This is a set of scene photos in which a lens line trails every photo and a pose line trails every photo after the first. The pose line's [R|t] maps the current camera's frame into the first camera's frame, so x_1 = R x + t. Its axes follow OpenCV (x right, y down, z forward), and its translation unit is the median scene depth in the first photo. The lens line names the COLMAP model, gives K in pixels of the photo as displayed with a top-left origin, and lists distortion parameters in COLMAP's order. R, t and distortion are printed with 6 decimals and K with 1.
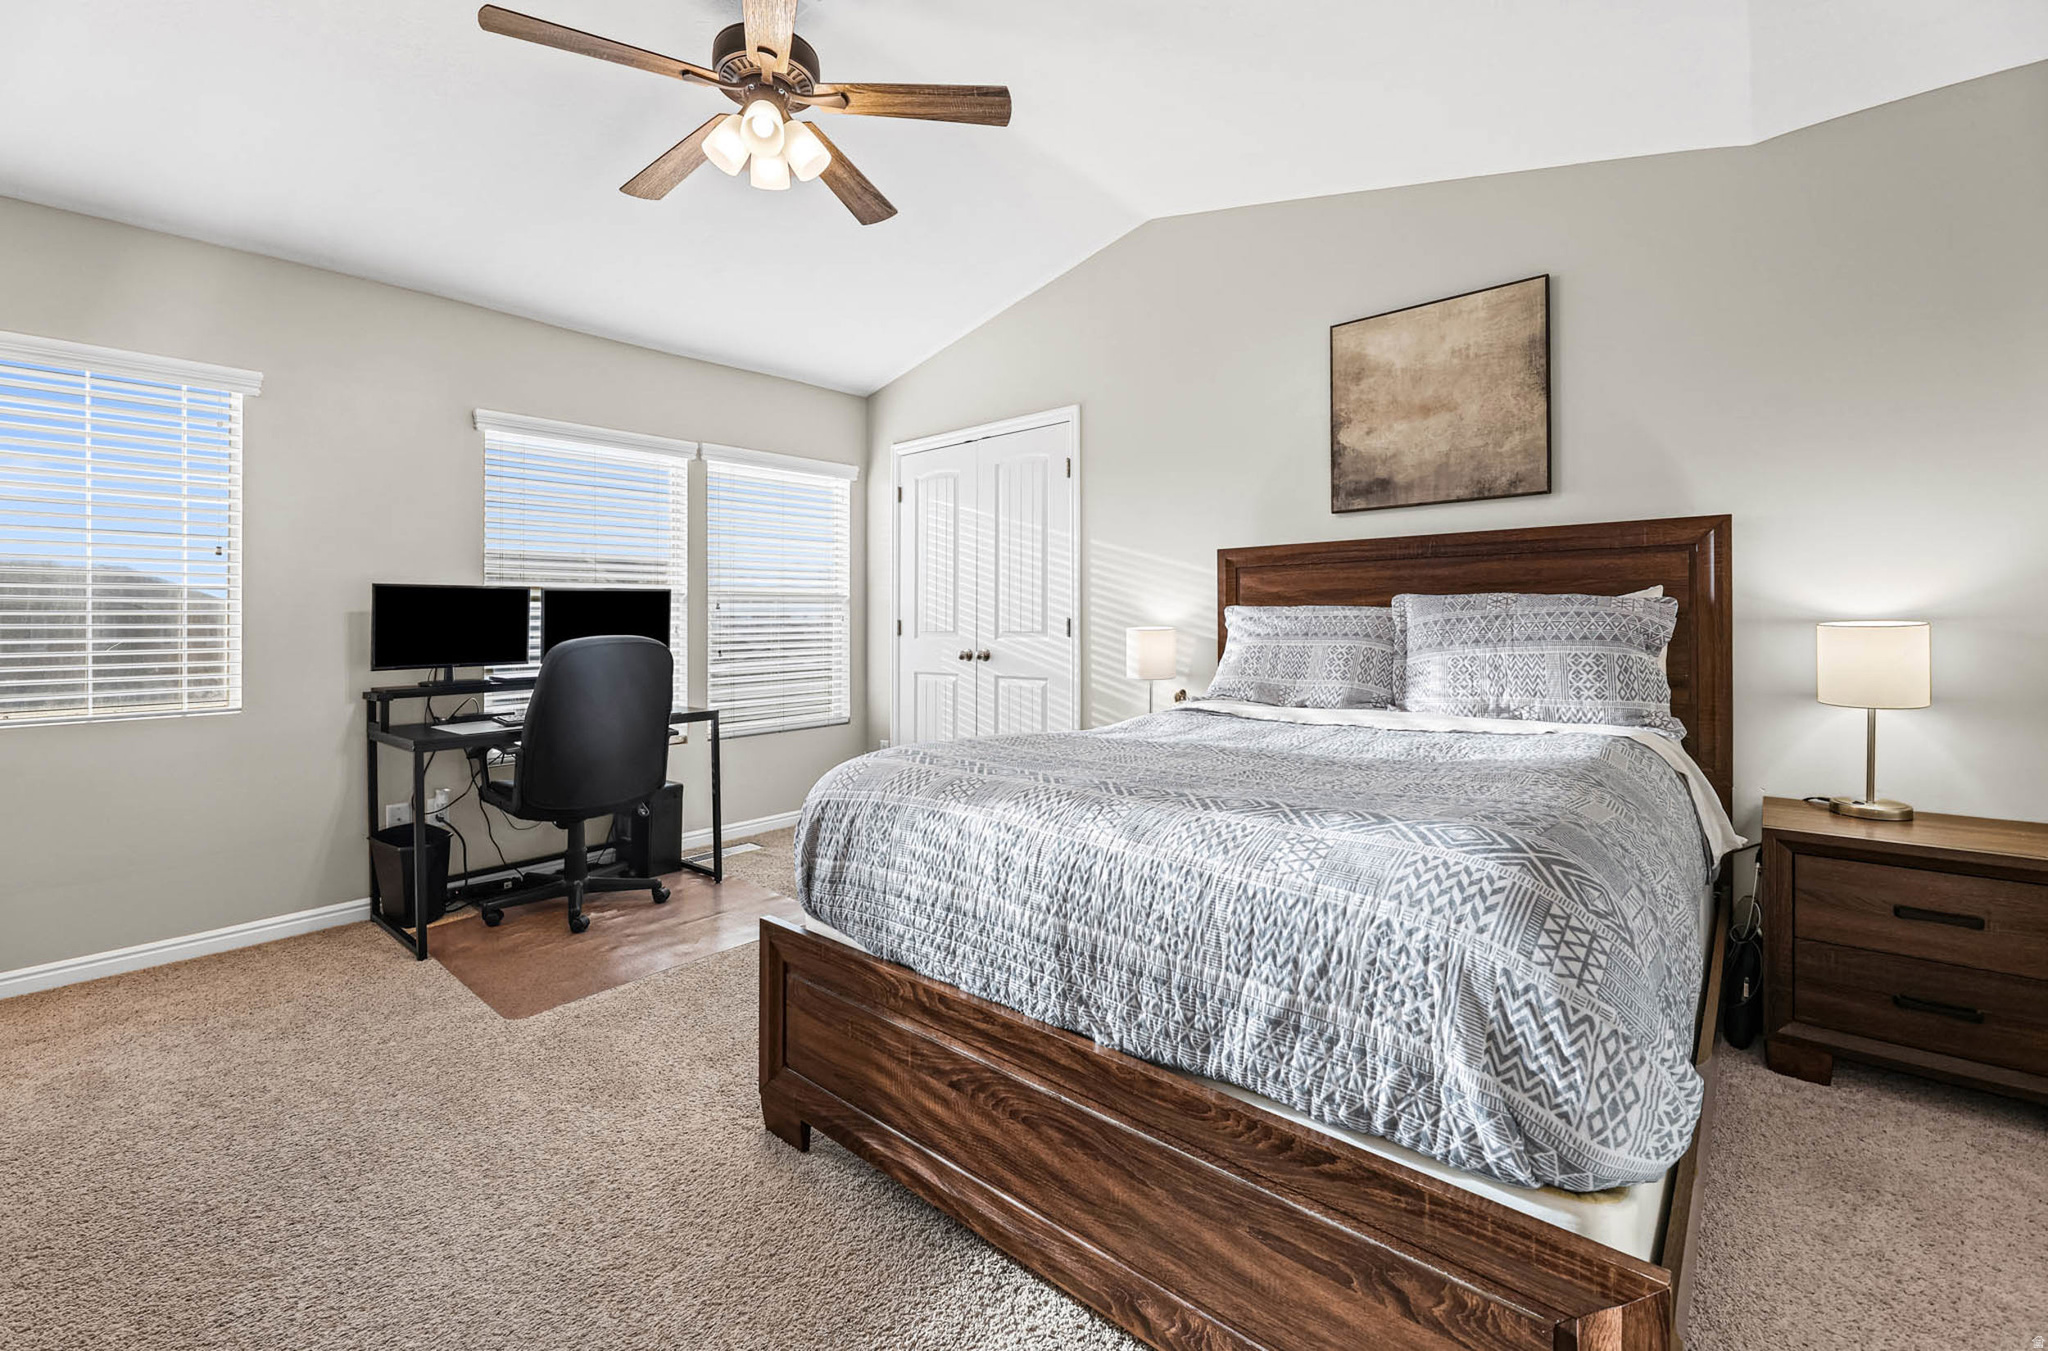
lens RADIAL K [[847.0, 0, 1025.2], [0, 847.0, 628.3], [0, 0, 1]] dist [-0.000150, -0.000041]
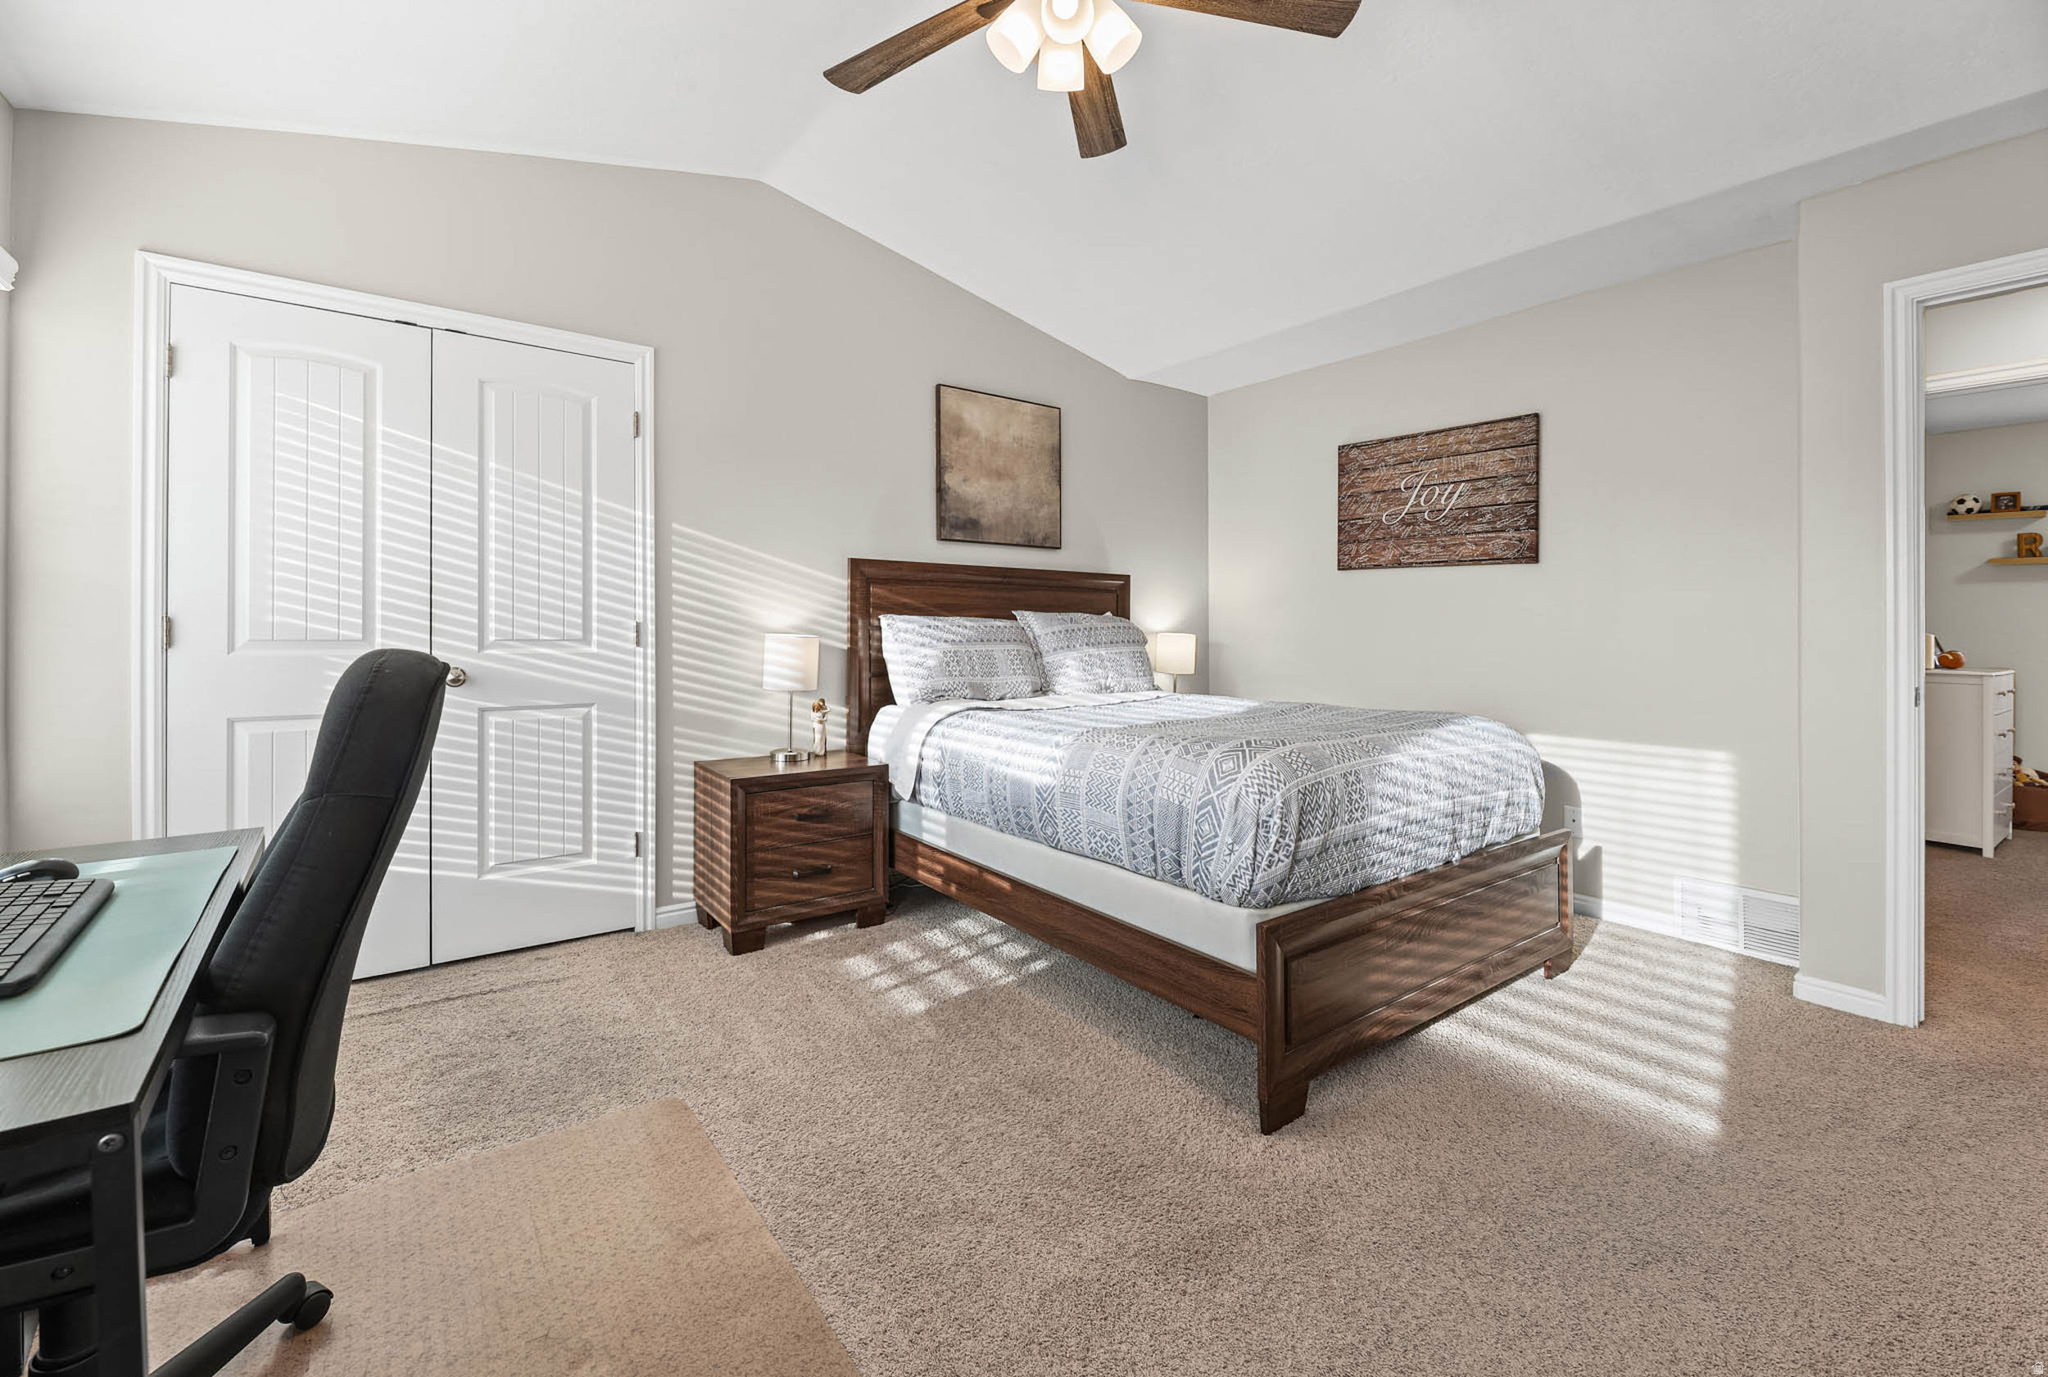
lens RADIAL K [[851.1, 0, 1024.9], [0, 851.1, 635.7], [0, 0, 1]] dist [0.000096, 0.000040]
pose [[0.219636, 0.005314, 0.975567, -0.795472], [0.000795, 0.999984, -0.005626, 0.006653], [-0.975582, 0.002011, 0.219628, 0.626799]]
